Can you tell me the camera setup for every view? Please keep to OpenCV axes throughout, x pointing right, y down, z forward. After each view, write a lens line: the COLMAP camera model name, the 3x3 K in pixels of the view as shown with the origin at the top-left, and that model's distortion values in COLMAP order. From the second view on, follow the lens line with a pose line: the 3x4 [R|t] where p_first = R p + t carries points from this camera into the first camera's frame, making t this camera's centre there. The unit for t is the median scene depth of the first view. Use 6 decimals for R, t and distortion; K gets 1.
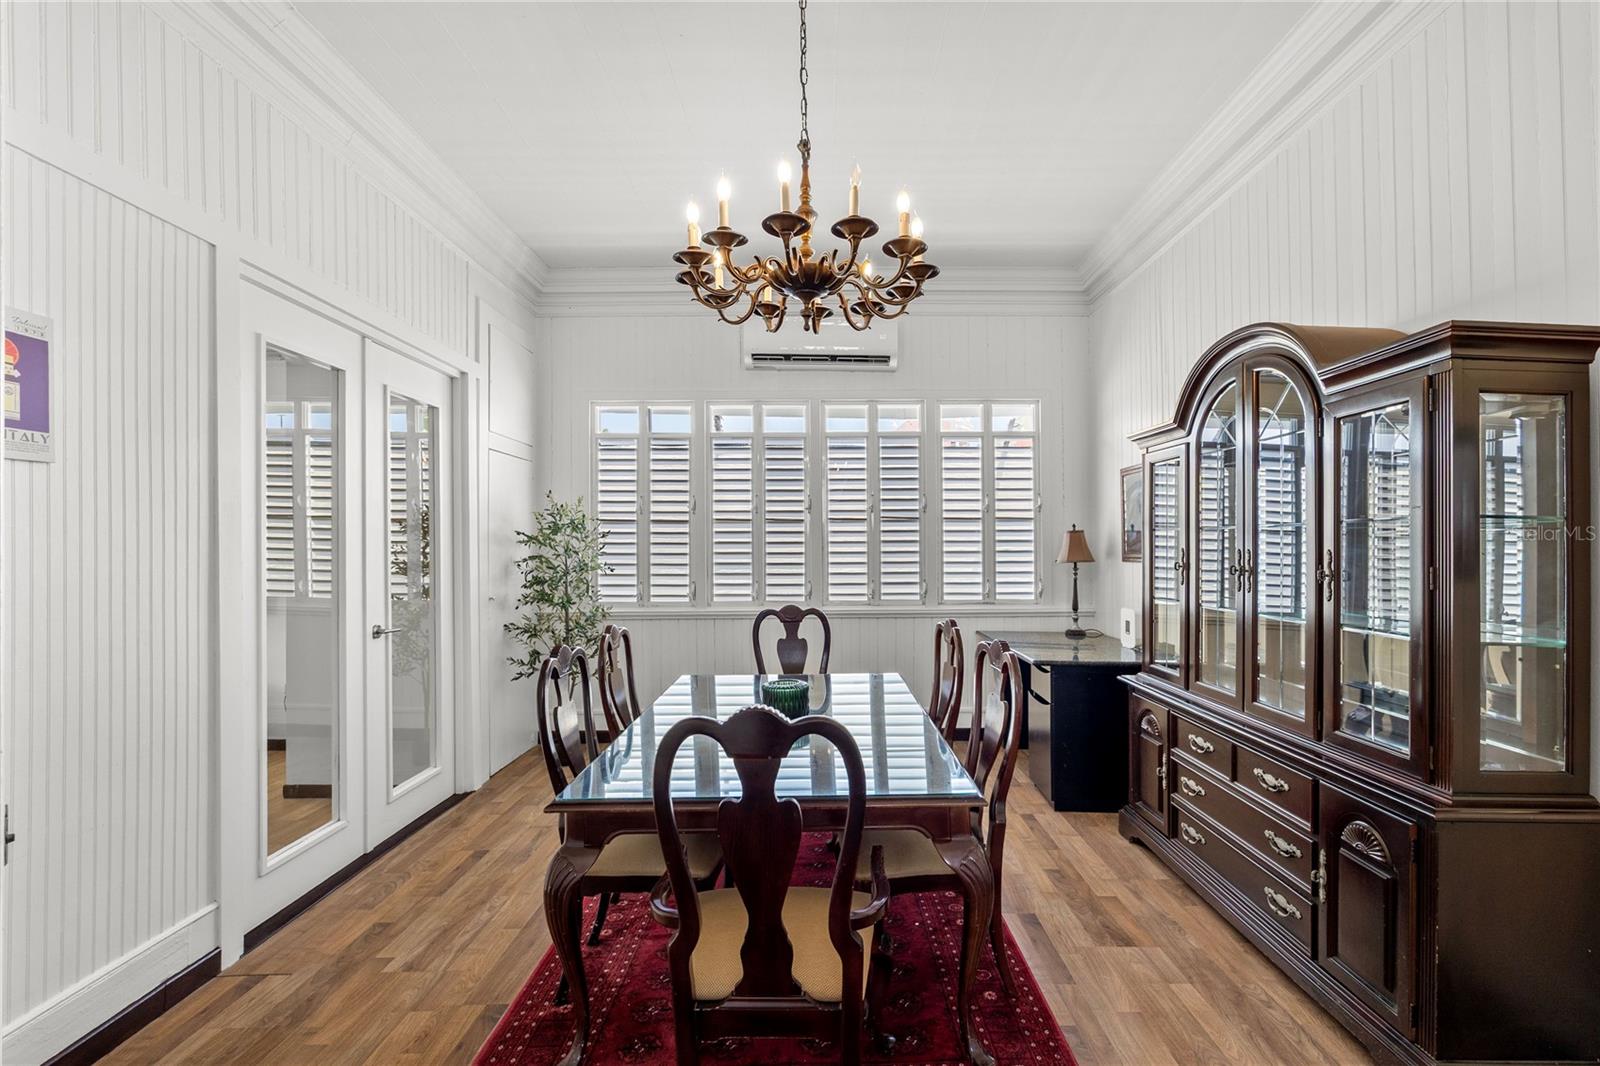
lens RADIAL K [[693.7, 0, 826.7], [0, 693.7, 537.7], [0, 0, 1]] dist [-0.009765, 0.000300]
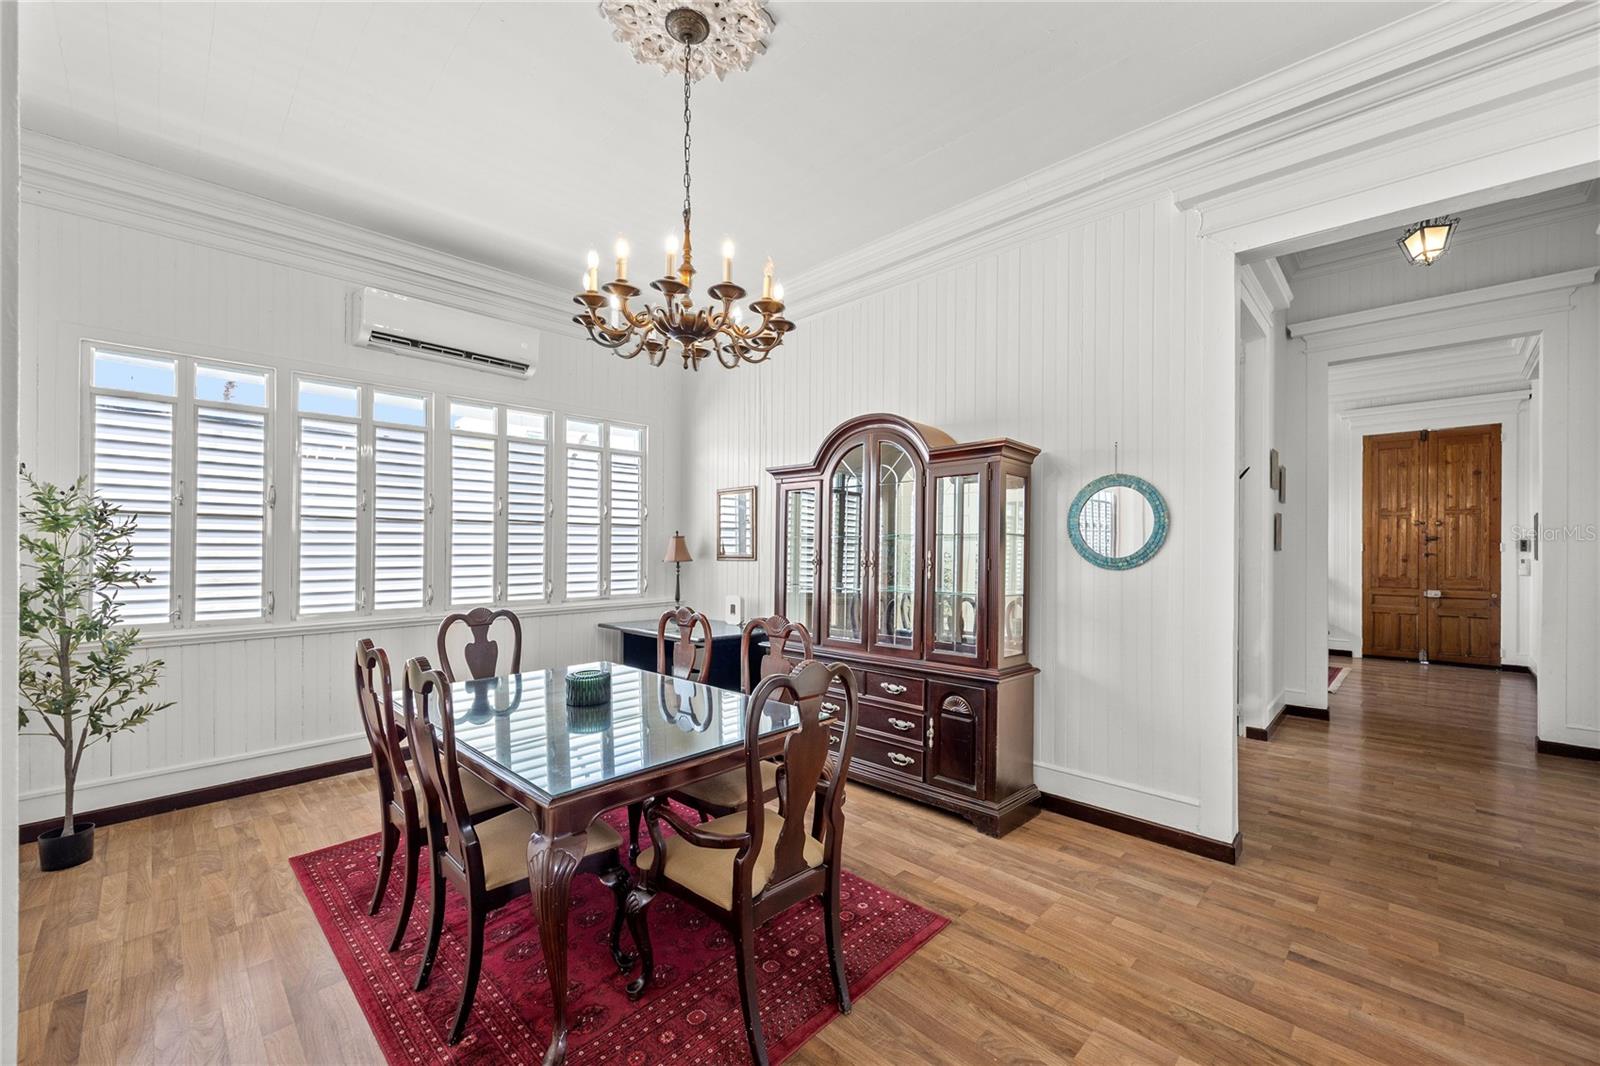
lens RADIAL K [[646.4, 0, 810.4], [0, 646.4, 543.0], [0, 0, 1]] dist [-0.001240, -0.000117]
pose [[0.693378, 0.007795, 0.720532, -0.386834], [-0.010010, 0.999949, -0.001185, 0.001900], [-0.720504, -0.006391, 0.693421, 0.035165]]
